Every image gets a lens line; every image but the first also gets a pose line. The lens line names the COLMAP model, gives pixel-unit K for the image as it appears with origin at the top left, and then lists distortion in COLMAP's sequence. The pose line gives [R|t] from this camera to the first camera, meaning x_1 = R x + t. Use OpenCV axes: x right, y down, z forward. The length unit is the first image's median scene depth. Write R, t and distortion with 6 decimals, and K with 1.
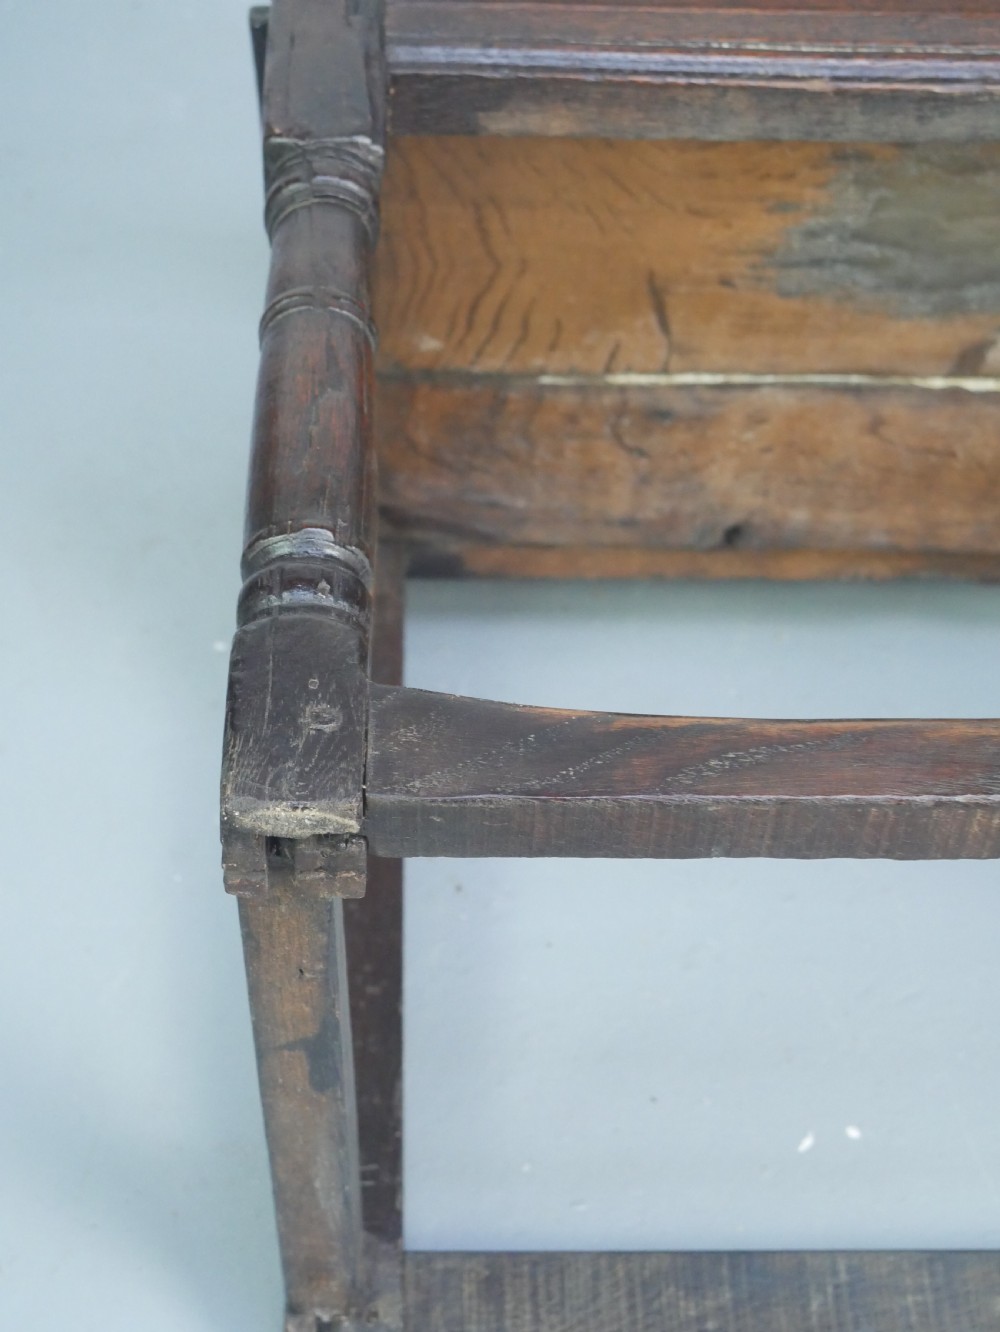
lens RADIAL K [[2485.1, 0, 501.7], [0, 2485.1, 794.4], [0, 0, 1]] dist [-0.051439, -0.034666]
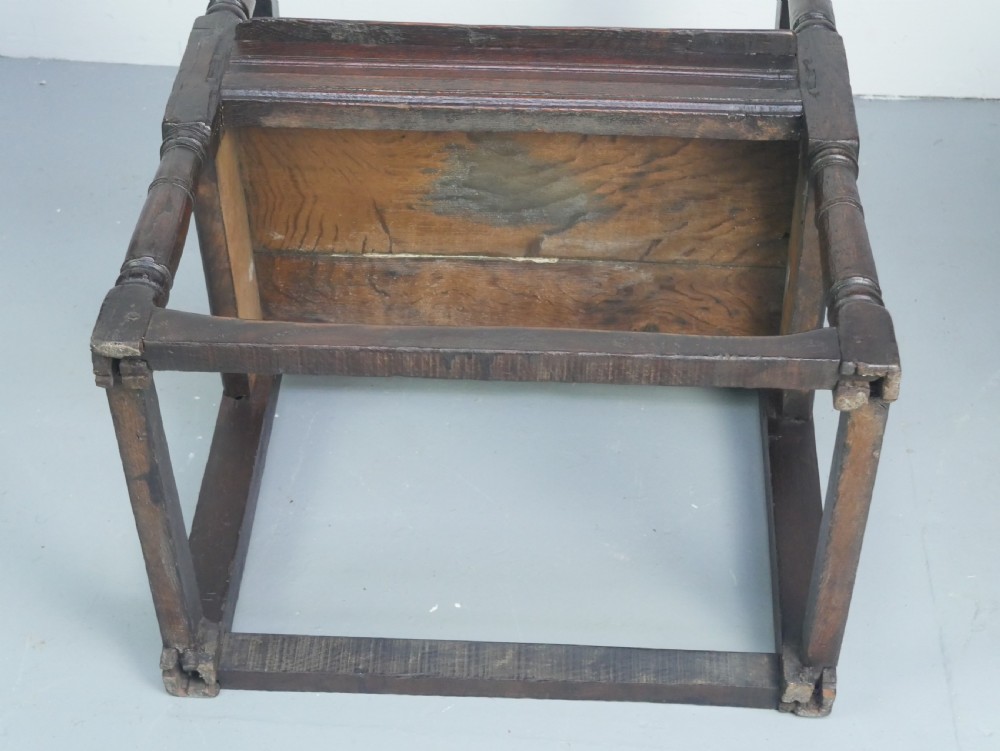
lens RADIAL K [[1776.3, 0, 460.9], [0, 1776.3, 375.6], [0, 0, 1]] dist [-0.172166, 0.239054]
pose [[0.997100, 0.017112, -0.074151, 0.264979], [-0.030702, 0.982027, -0.186224, 0.236062], [0.069631, 0.187961, 0.979705, -0.510523]]
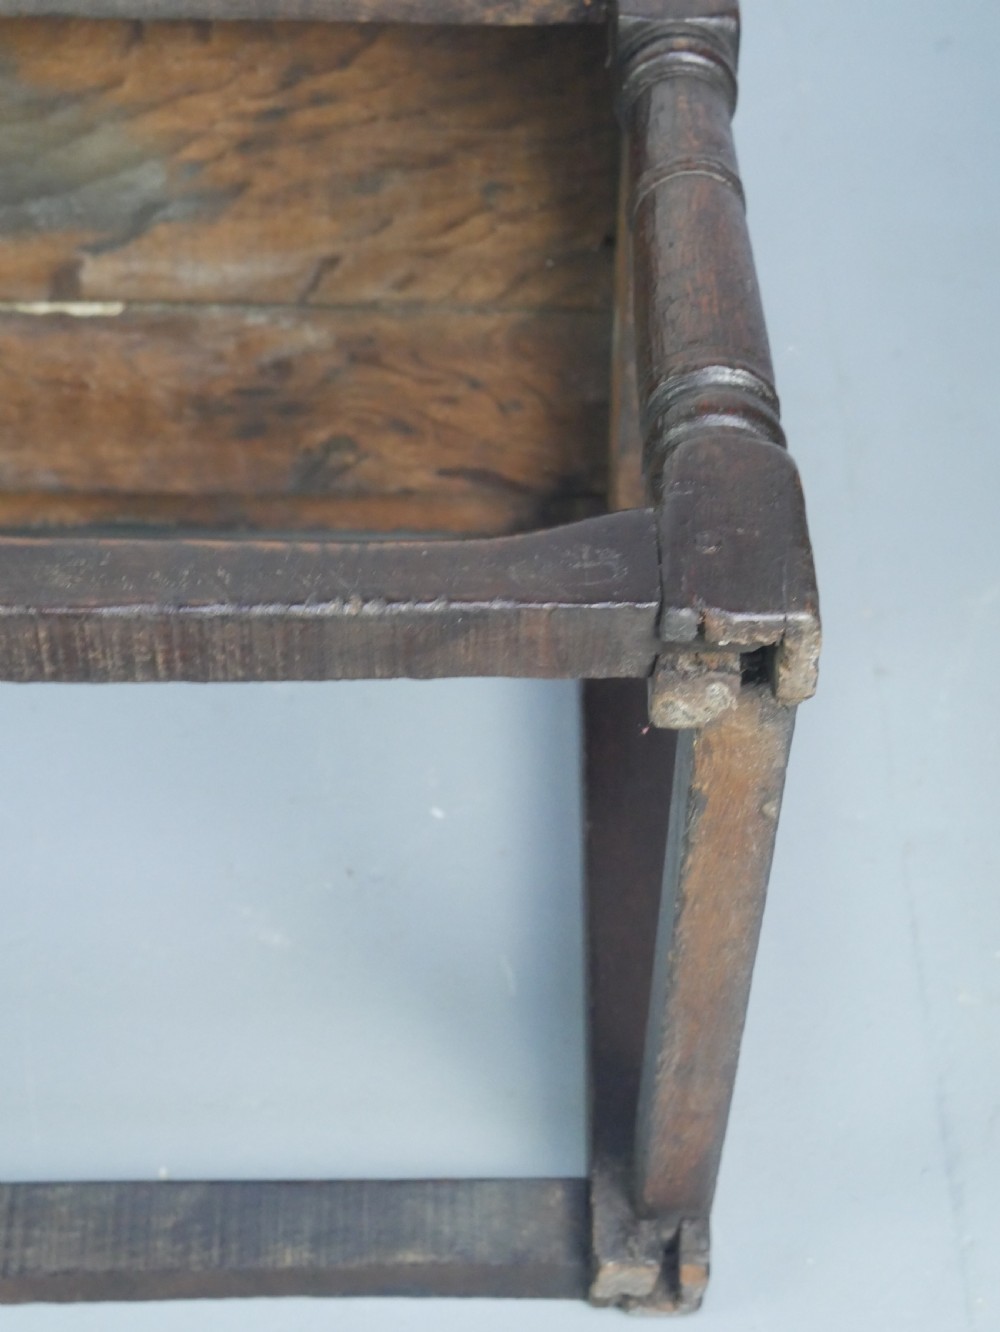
lens RADIAL K [[2485.1, 0, 501.7], [0, 2485.1, 794.4], [0, 0, 1]] dist [-0.051439, -0.034666]
pose [[0.999879, -0.011276, 0.010715, 0.382557], [0.011659, 0.999271, -0.036365, 0.070021], [-0.010297, 0.036485, 0.999281, 0.033330]]
